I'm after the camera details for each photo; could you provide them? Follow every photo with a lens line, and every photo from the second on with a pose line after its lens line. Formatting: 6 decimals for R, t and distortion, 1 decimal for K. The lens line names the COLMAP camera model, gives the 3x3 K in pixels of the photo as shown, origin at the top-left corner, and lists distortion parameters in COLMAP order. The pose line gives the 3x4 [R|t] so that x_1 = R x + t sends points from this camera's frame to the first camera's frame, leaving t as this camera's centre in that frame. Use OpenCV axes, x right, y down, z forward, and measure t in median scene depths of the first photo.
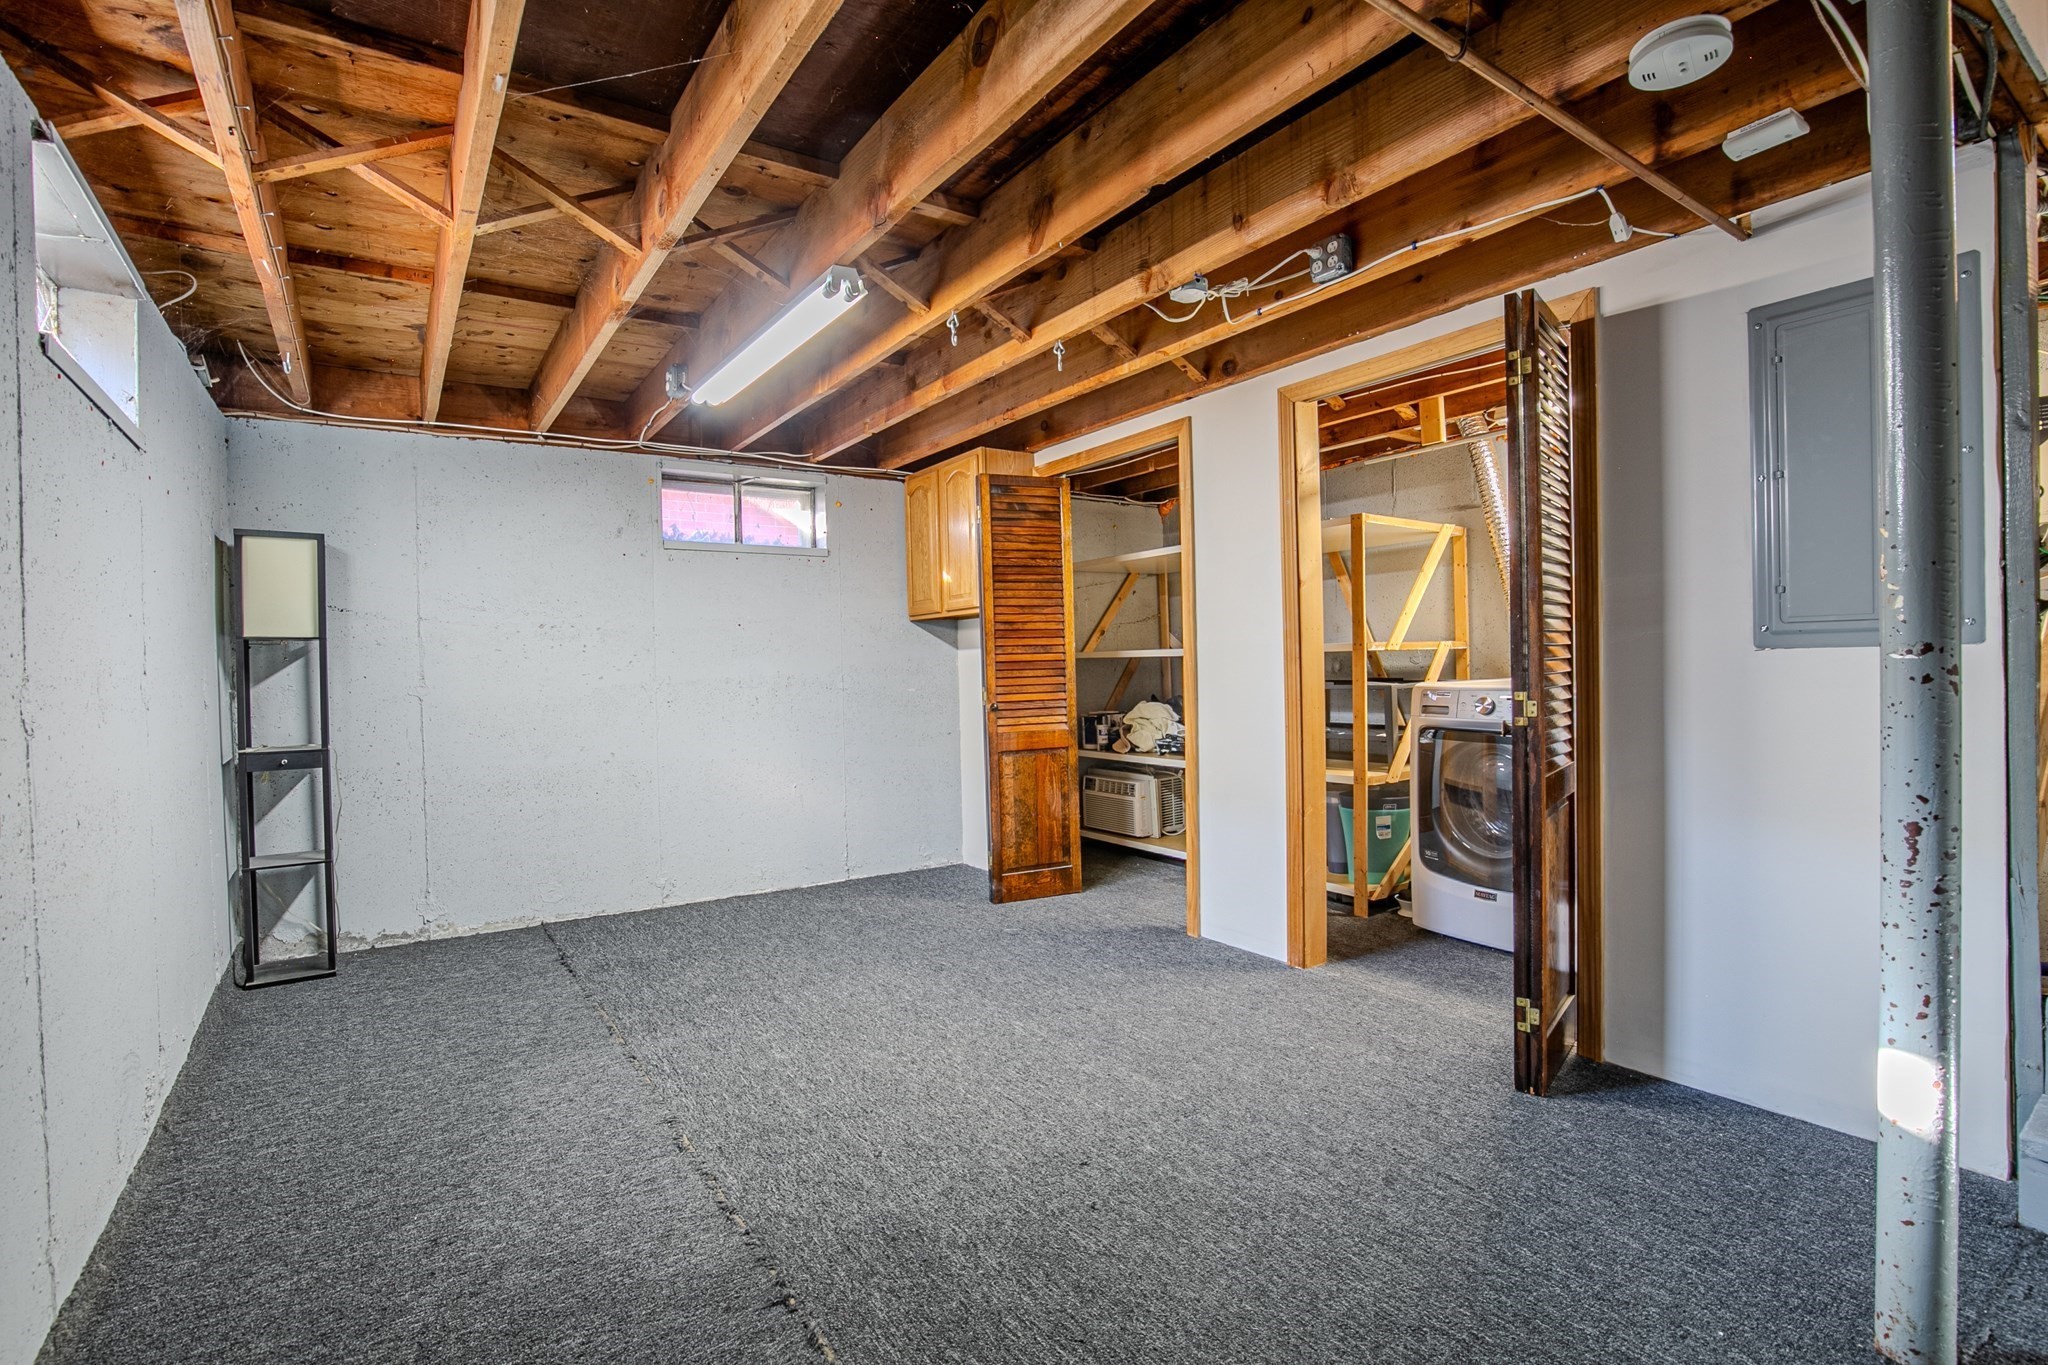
lens RADIAL K [[944.4, 0, 1015.9], [0, 944.4, 676.1], [0, 0, 1]] dist [-0.022736, 0.000361]
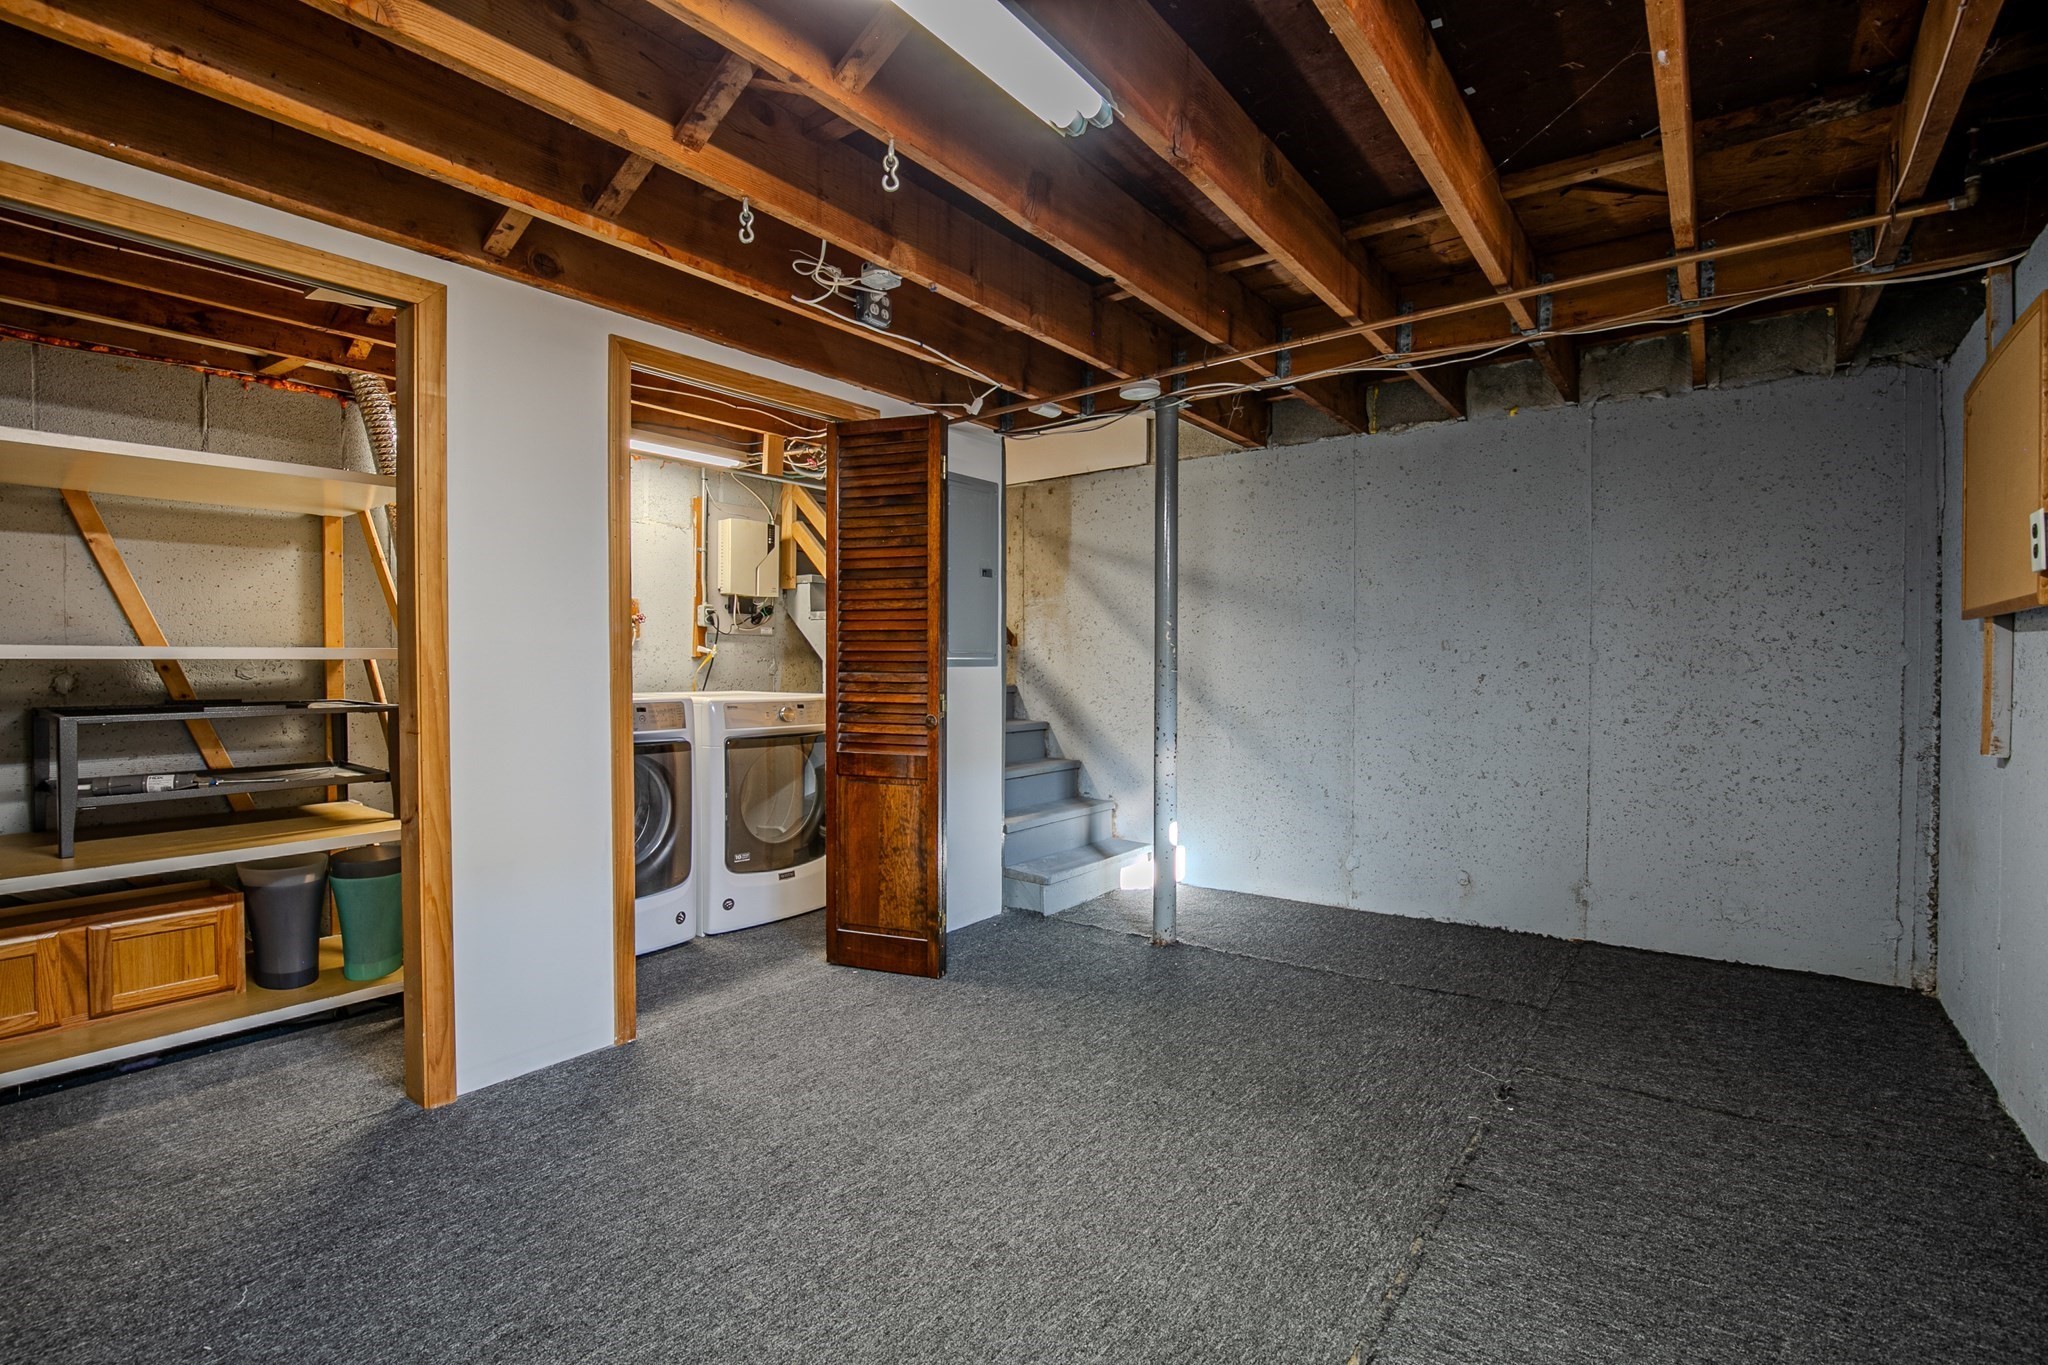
lens RADIAL K [[944.4, 0, 1016.4], [0, 944.4, 680.3], [0, 0, 1]] dist [-0.022736, 0.000361]
pose [[-0.318455, 0.005042, 0.947924, -0.725935], [0.017579, 0.999845, 0.000588, -0.004117], [-0.947775, 0.016851, -0.318495, 1.137715]]
